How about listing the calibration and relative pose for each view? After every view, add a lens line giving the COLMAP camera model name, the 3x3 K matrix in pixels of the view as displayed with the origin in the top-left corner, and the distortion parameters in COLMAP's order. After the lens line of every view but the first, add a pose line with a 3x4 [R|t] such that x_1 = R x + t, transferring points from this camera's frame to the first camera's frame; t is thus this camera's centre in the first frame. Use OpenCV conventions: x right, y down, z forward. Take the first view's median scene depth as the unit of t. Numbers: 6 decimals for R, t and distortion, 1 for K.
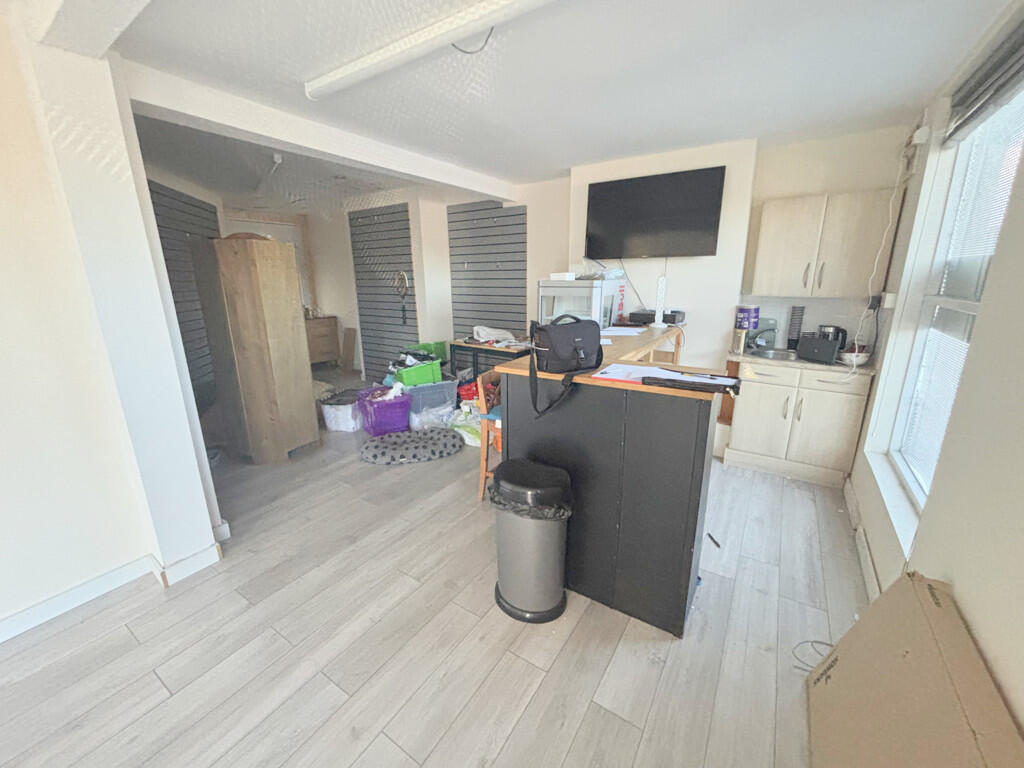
lens RADIAL K [[413.0, 0, 512.0], [0, 413.0, 384.0], [0, 0, 1]] dist [0.002469, -0.000030]
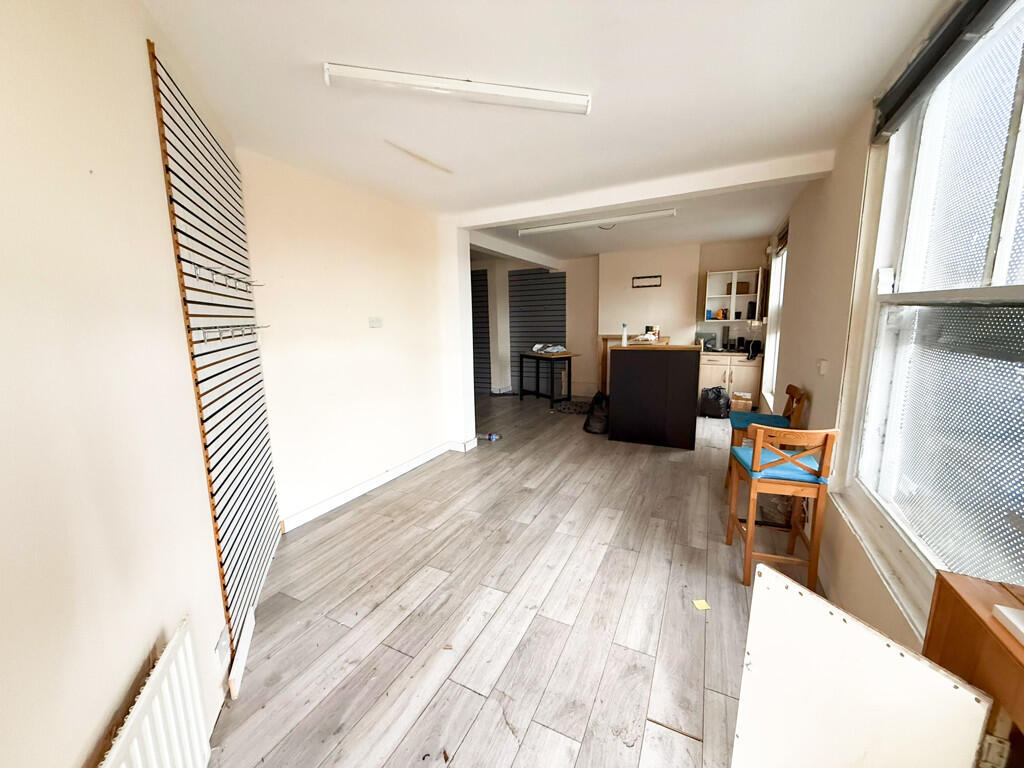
lens RADIAL K [[407.9, 0, 510.8], [0, 407.9, 387.6], [0, 0, 1]] dist [-0.000713, 0.000329]
pose [[0.992701, -0.028511, 0.117182, -0.525919], [0.039808, 0.994659, -0.095229, 0.232836], [-0.113841, 0.099199, 0.988534, -0.724451]]
